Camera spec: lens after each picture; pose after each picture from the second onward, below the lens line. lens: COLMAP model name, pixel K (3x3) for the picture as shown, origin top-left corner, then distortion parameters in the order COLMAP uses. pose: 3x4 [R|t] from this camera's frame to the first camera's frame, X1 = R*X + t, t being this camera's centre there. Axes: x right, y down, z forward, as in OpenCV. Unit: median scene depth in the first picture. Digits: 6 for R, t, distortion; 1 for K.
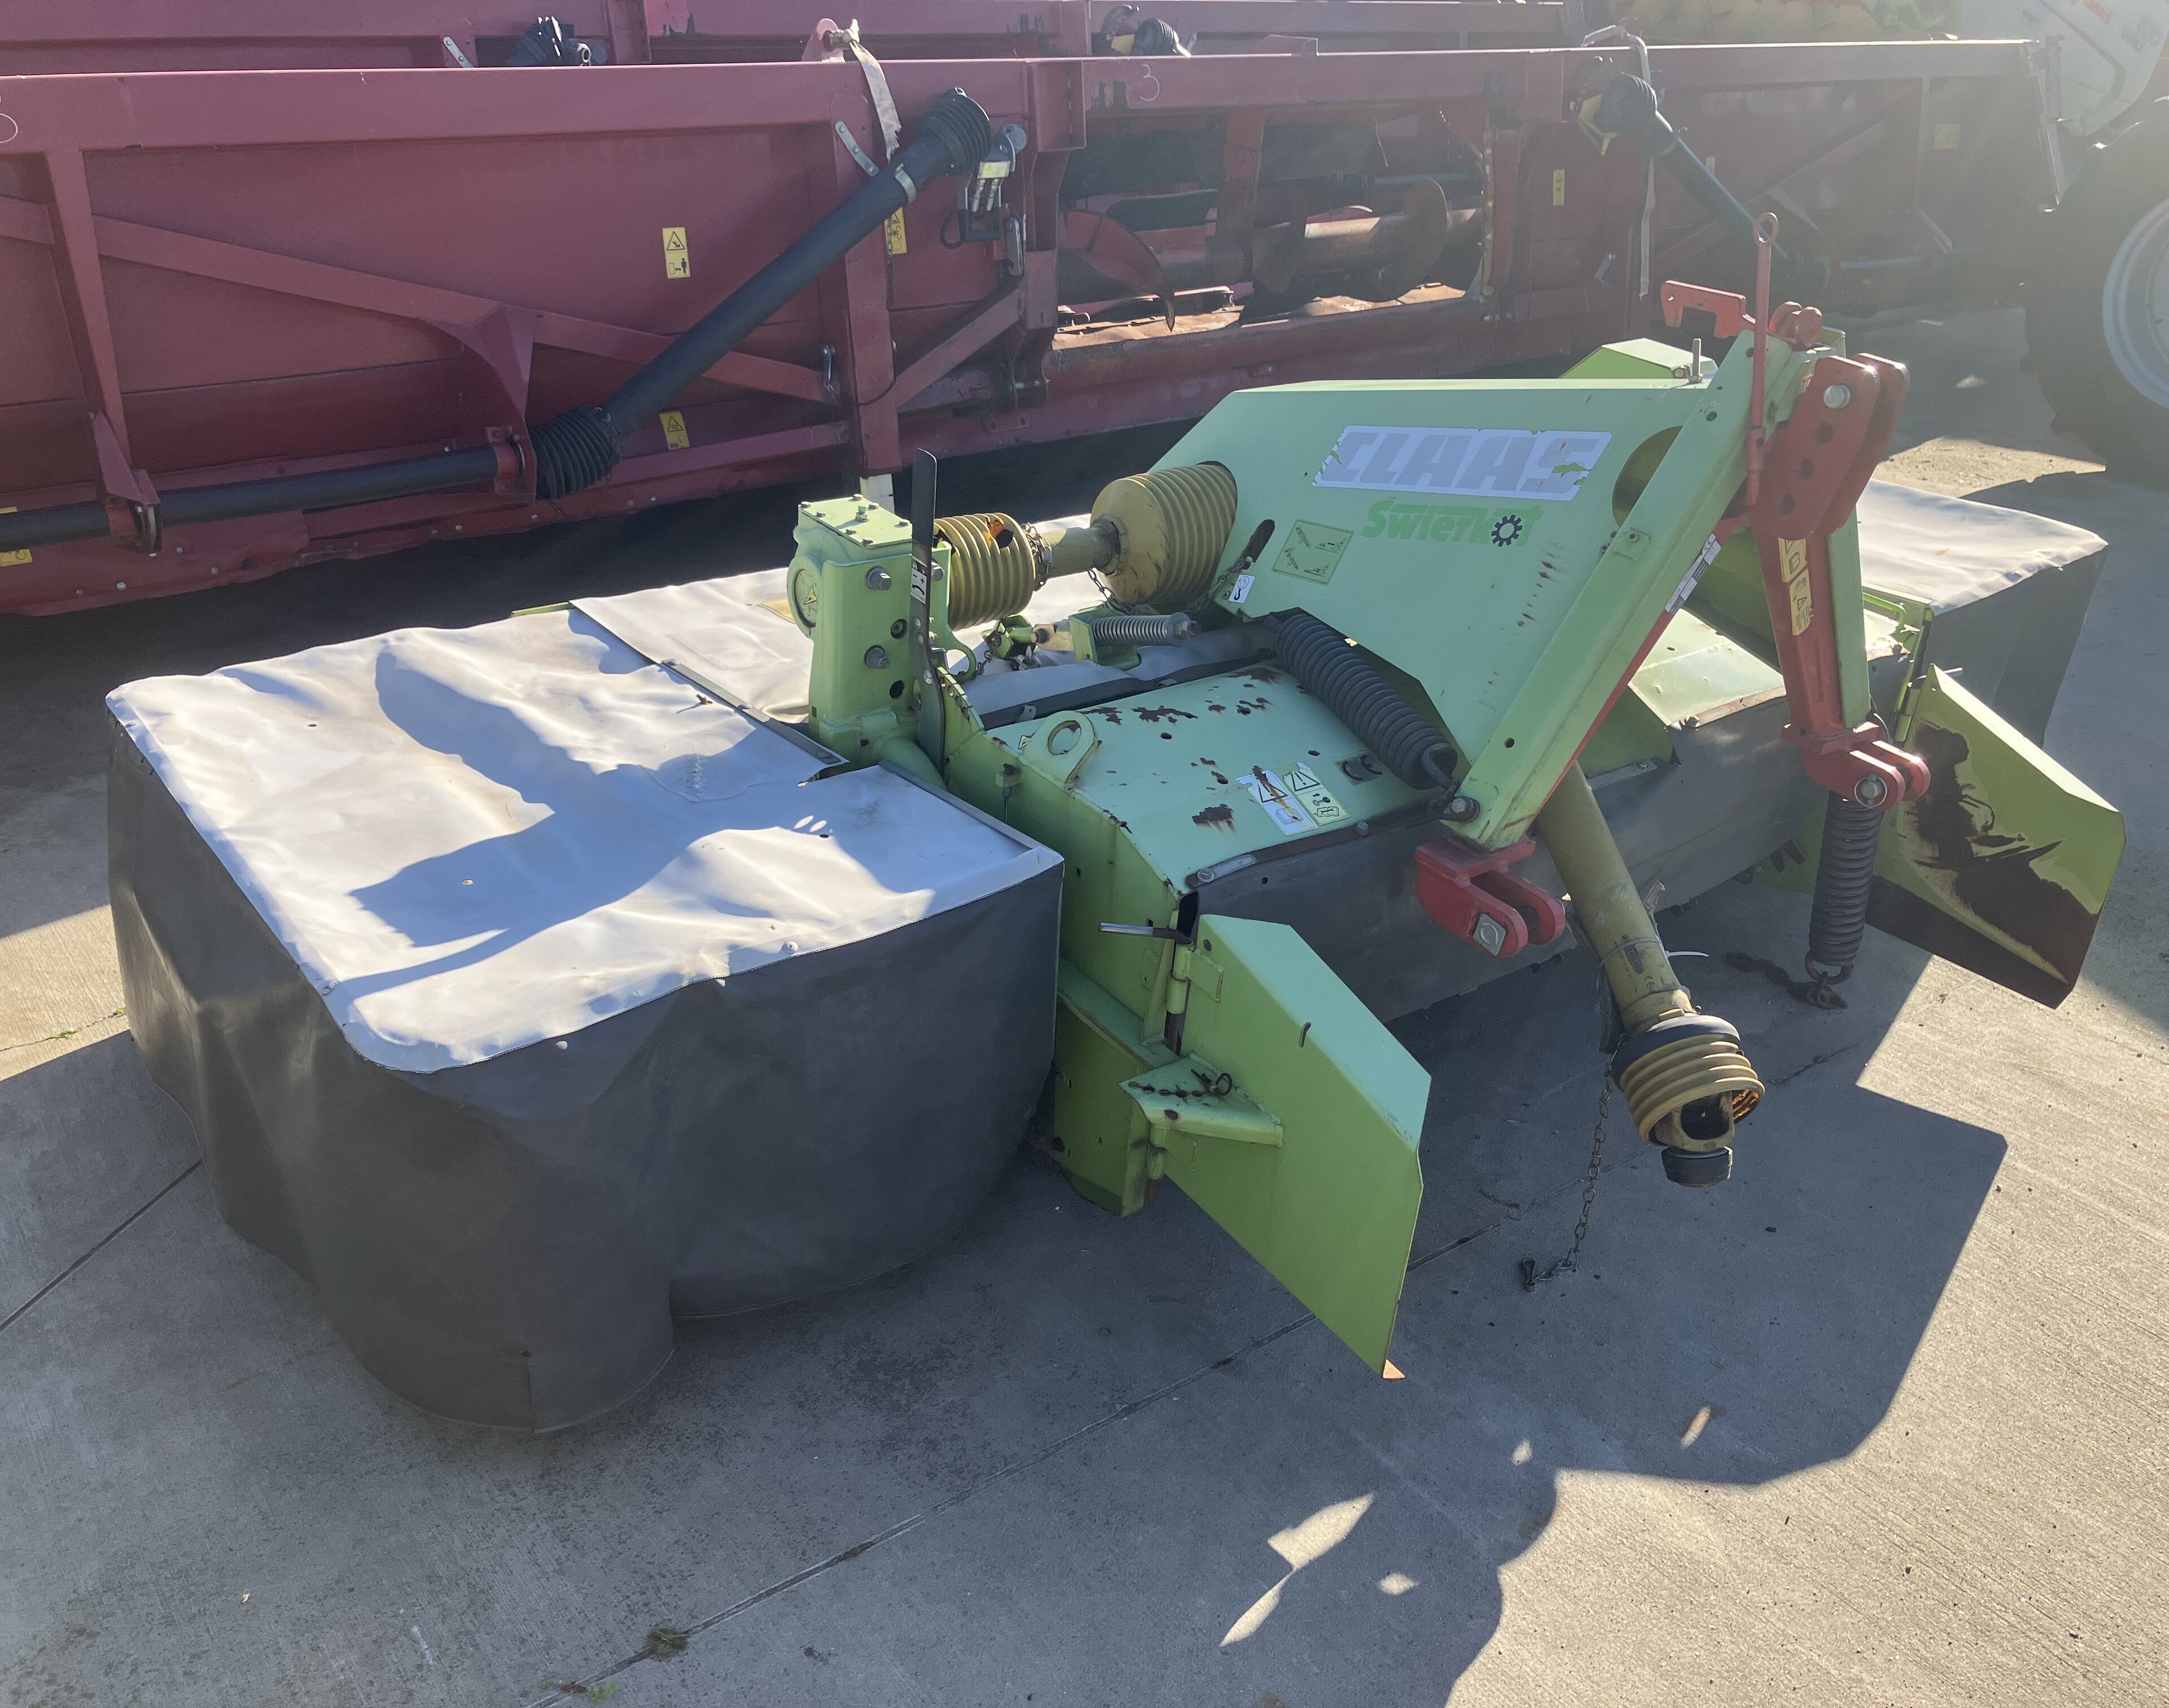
lens RADIAL K [[1884.8, 0, 1075.7], [0, 1884.8, 843.3], [0, 0, 1]] dist [0.030449, -0.080312]
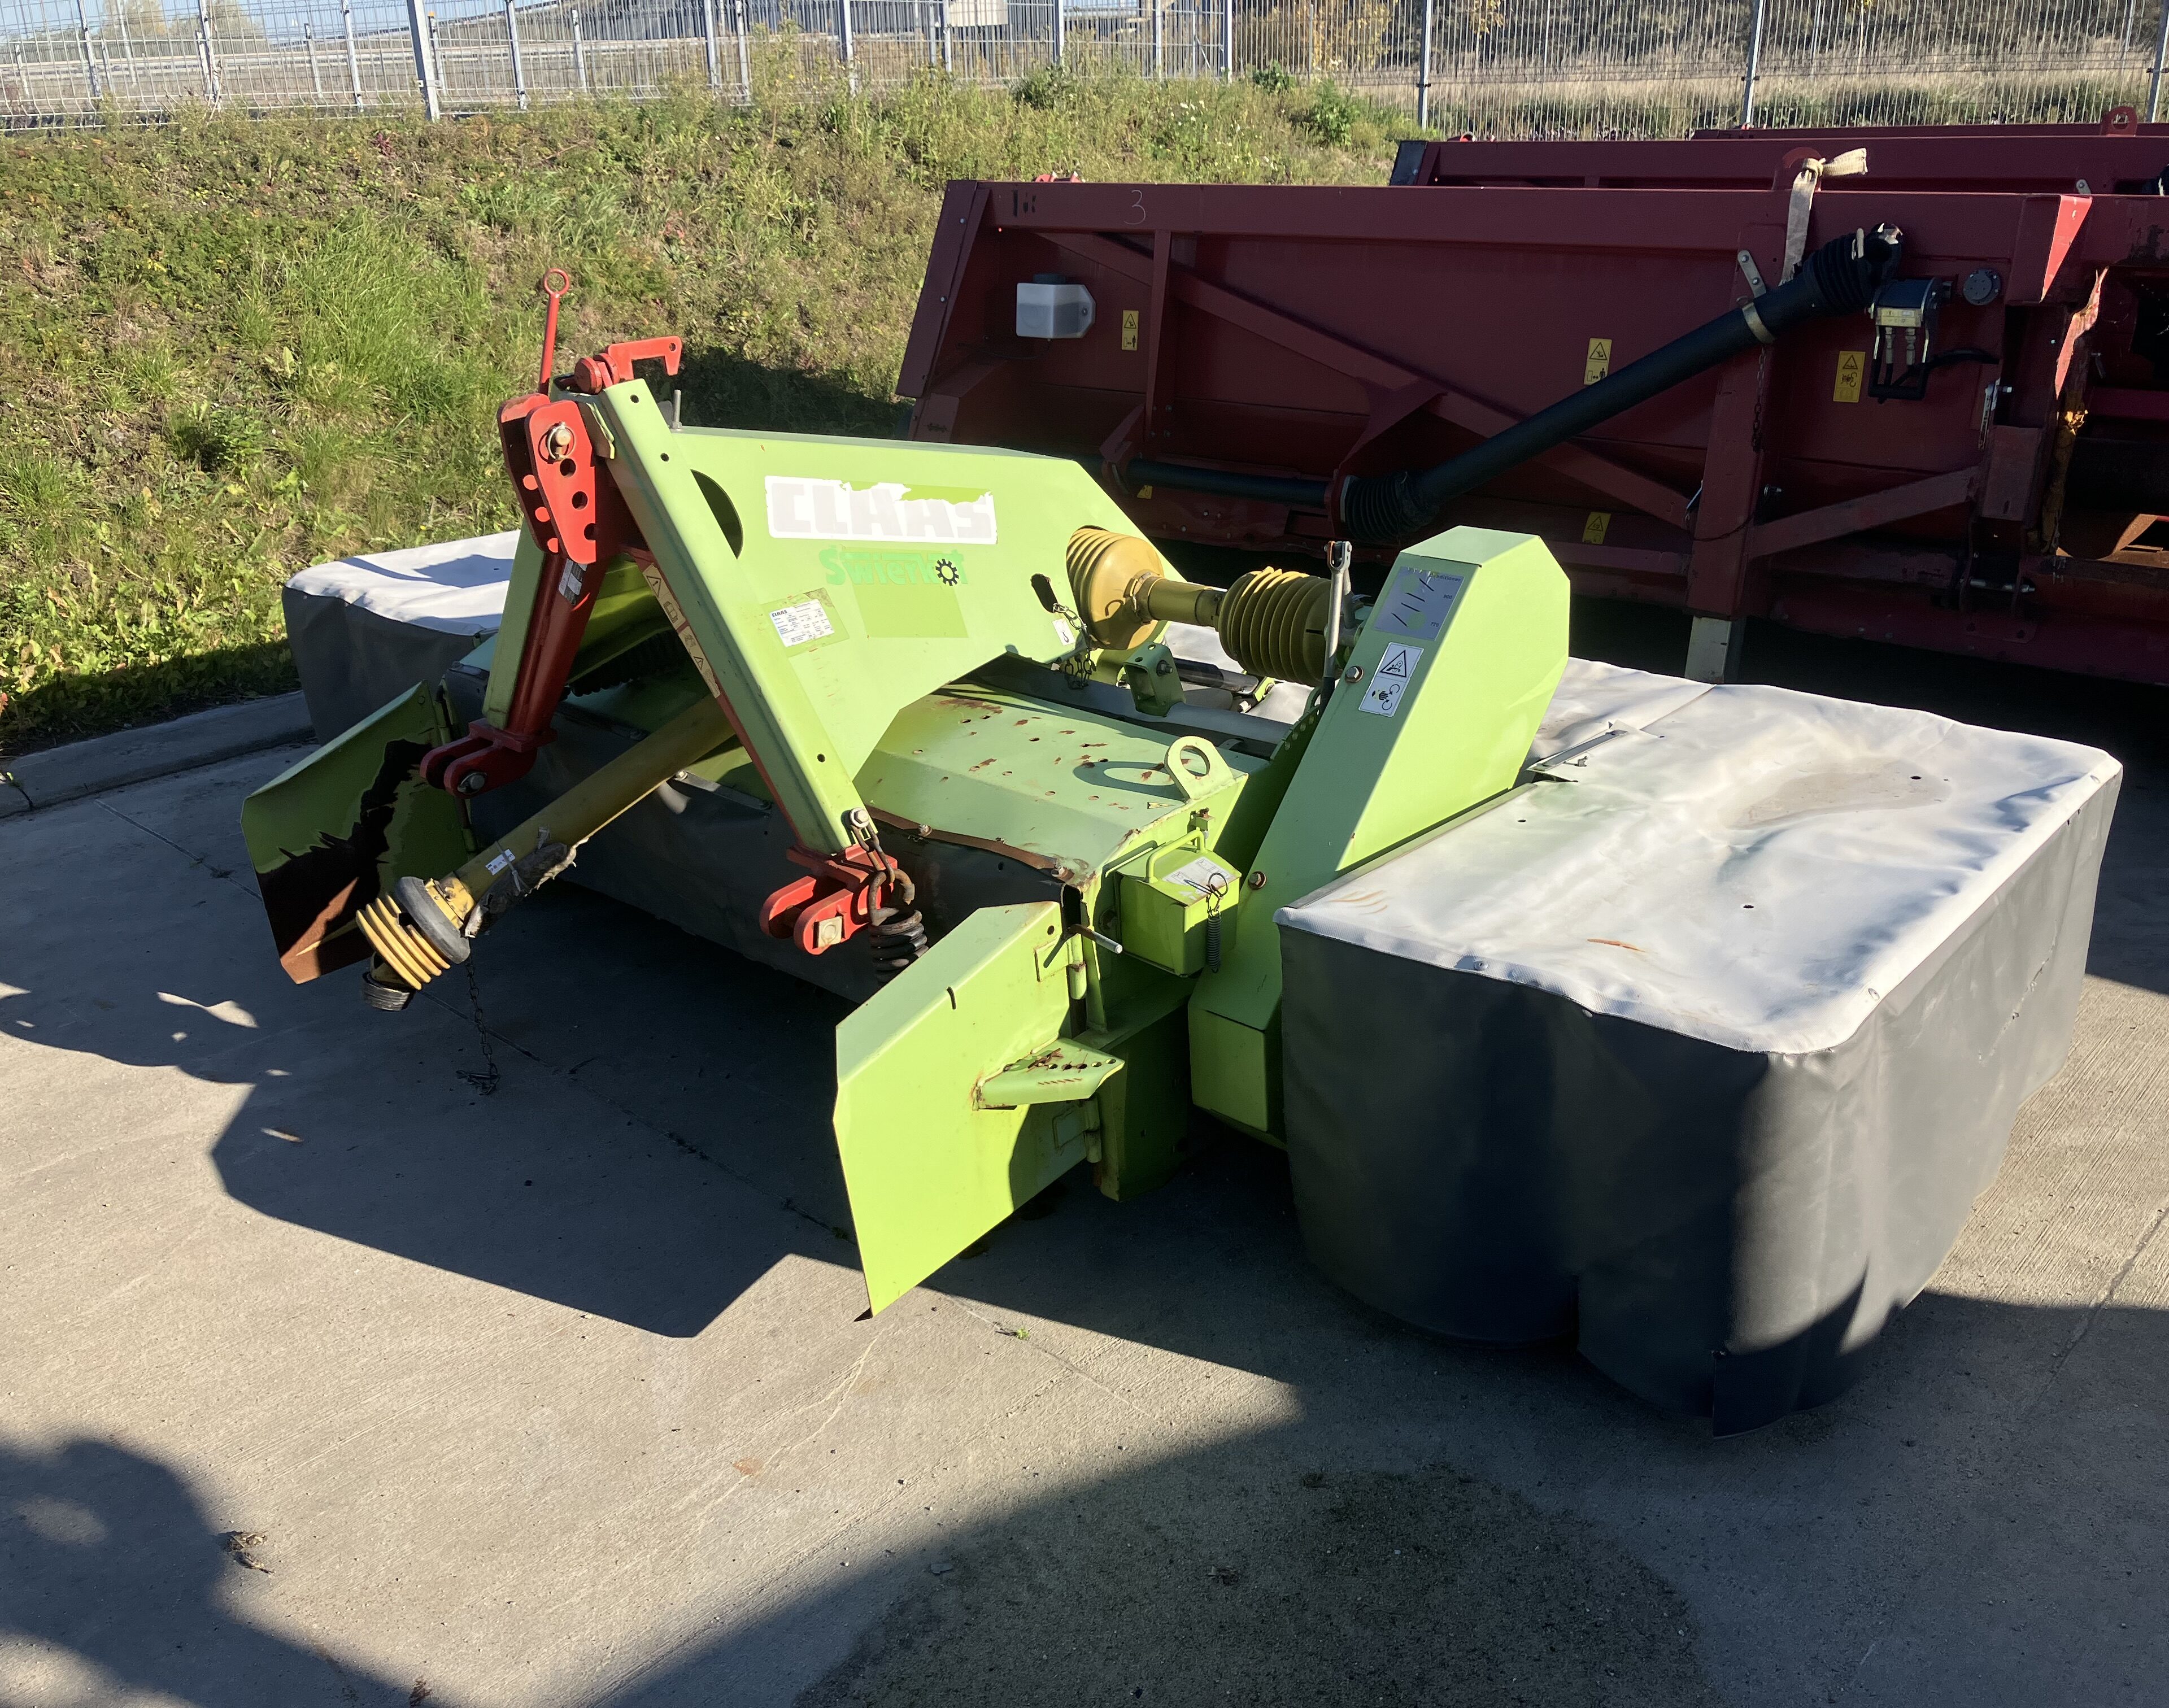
lens RADIAL K [[1886.4, 0, 1082.7], [0, 1886.4, 799.7], [0, 0, 1]] dist [0.016415, 0.001236]
pose [[0.182654, 0.313698, -0.931789, 1.343528], [-0.404698, 0.887709, 0.219527, -0.354612], [0.896023, 0.336995, 0.289097, 0.872013]]
